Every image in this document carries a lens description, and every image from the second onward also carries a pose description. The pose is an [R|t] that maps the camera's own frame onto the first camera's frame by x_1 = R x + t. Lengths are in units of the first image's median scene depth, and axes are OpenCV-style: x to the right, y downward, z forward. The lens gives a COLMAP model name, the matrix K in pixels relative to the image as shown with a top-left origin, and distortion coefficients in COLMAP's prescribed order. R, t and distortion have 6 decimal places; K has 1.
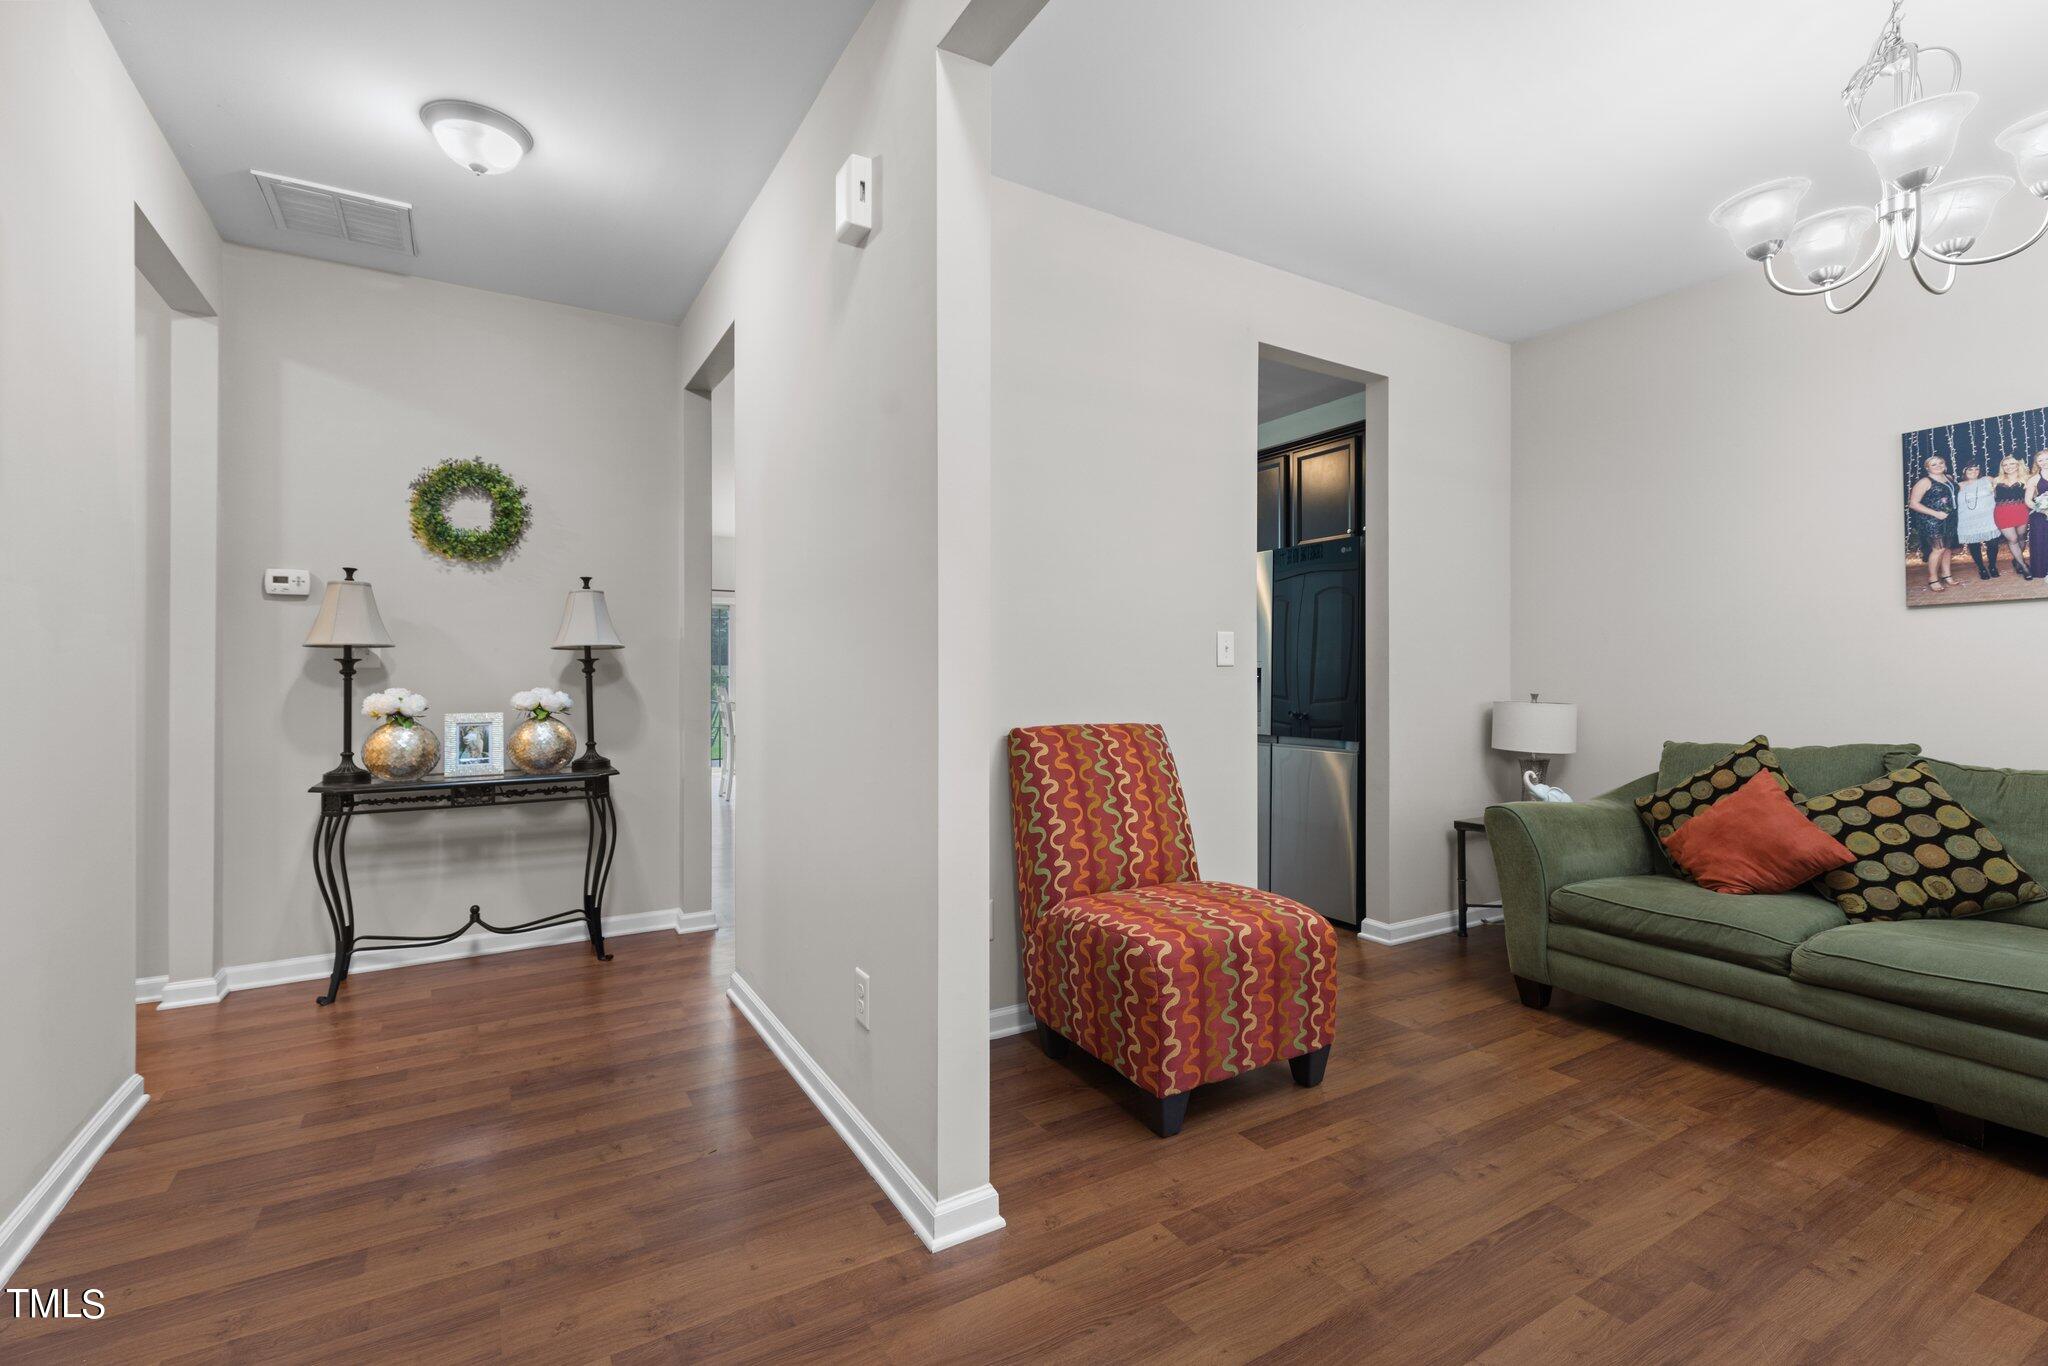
lens RADIAL K [[932.4, 0, 1029.0], [0, 932.4, 688.8], [0, 0, 1]] dist [-0.001280, -0.000018]
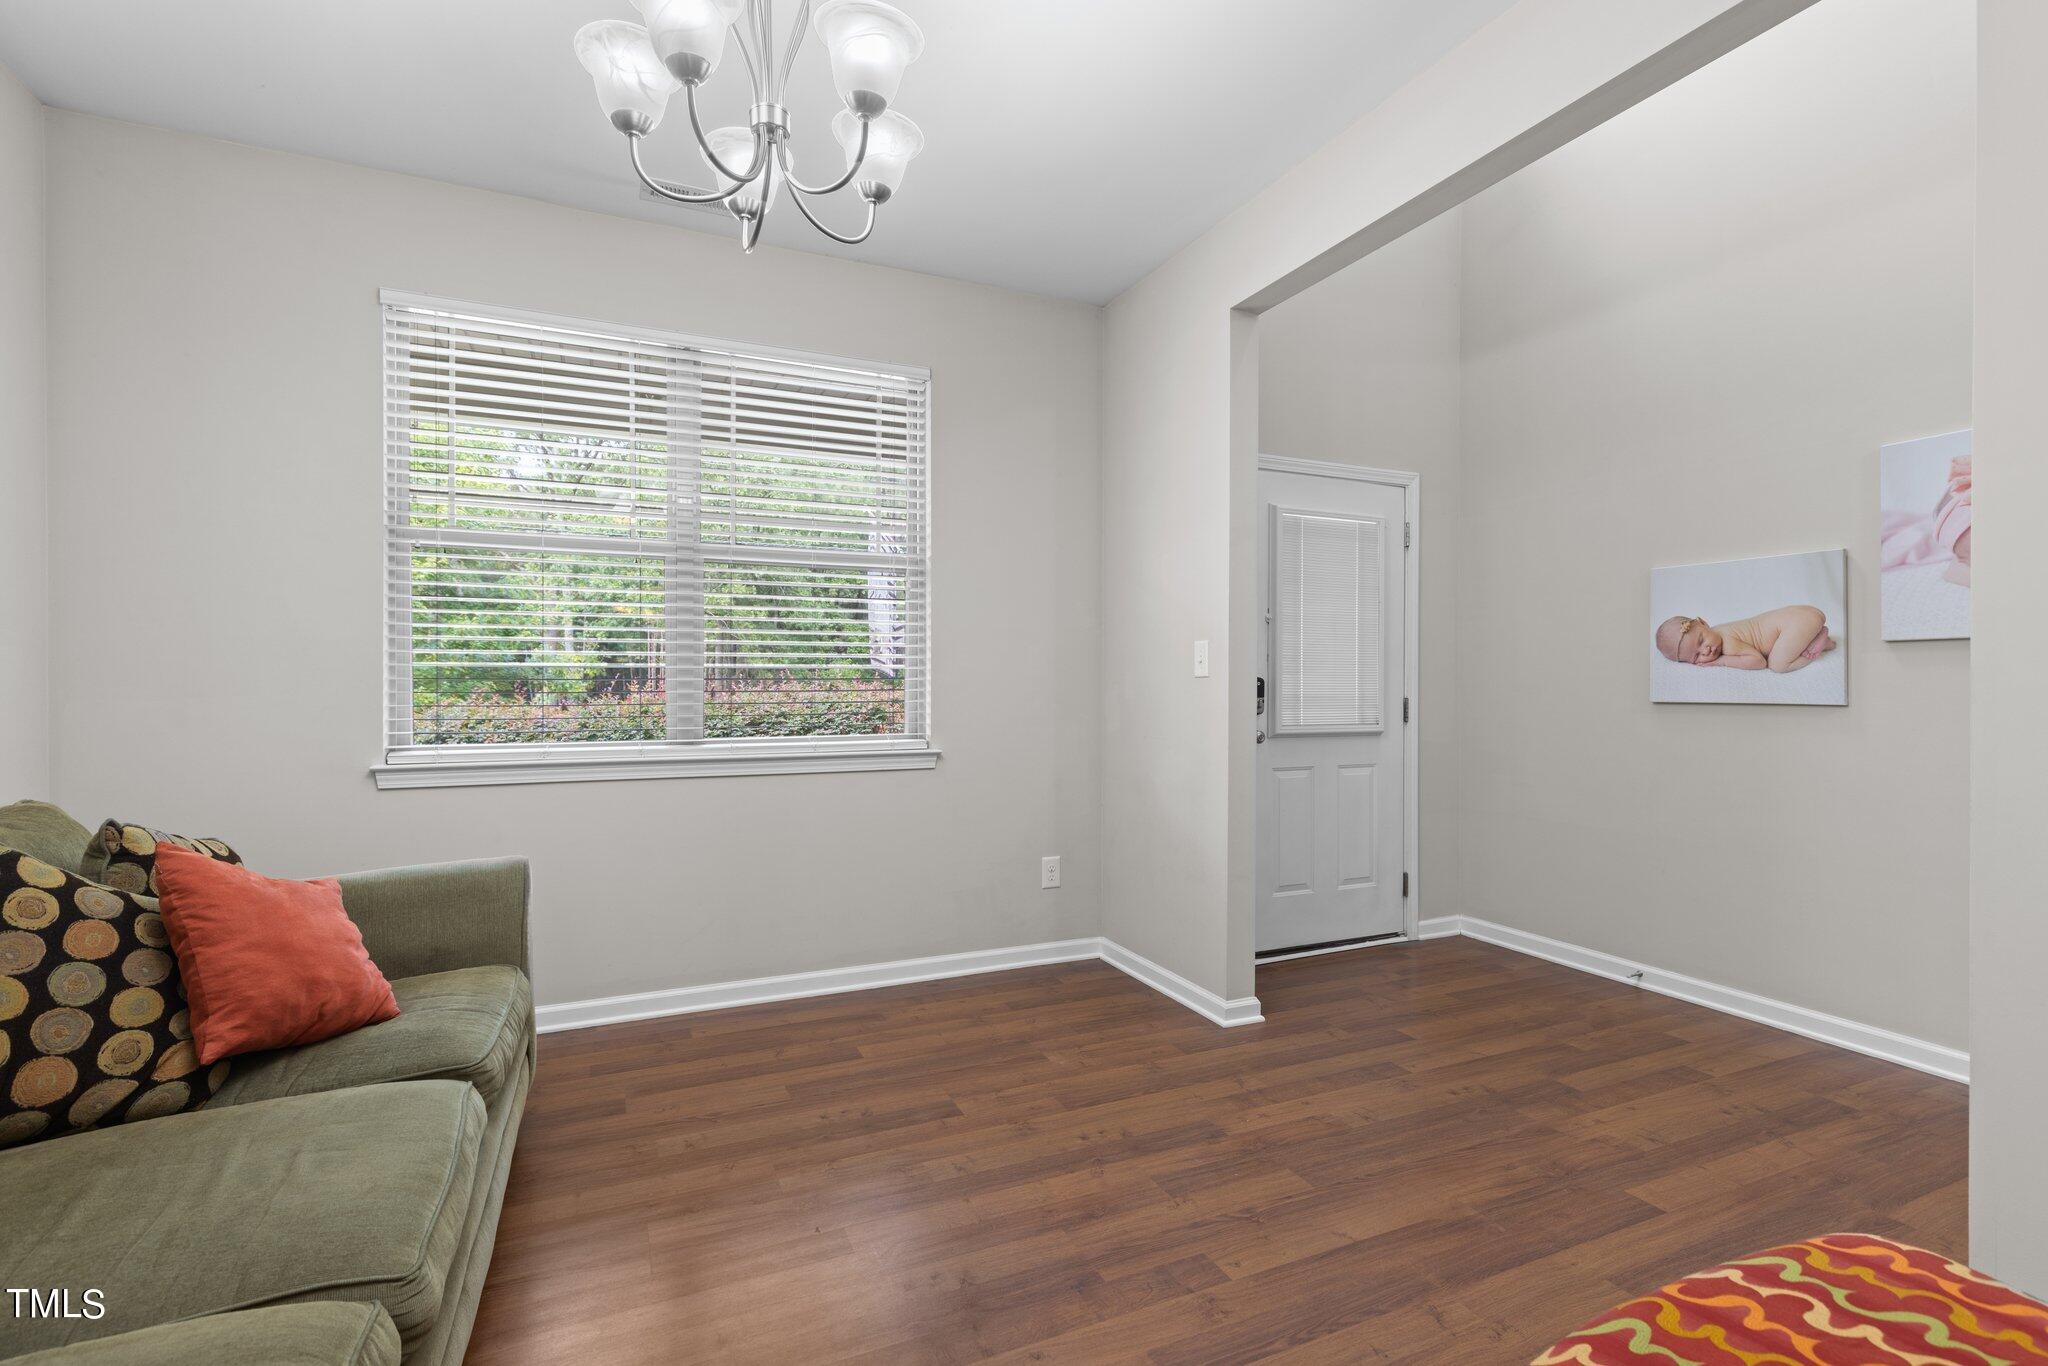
lens RADIAL K [[932.4, 0, 1023.7], [0, 932.4, 702.4], [0, 0, 1]] dist [-0.001280, -0.000018]
pose [[-0.993722, 0.004946, 0.111767, 0.680016], [0.005308, 0.999982, 0.002944, 0.002868], [-0.111751, 0.003519, -0.993730, 2.003834]]
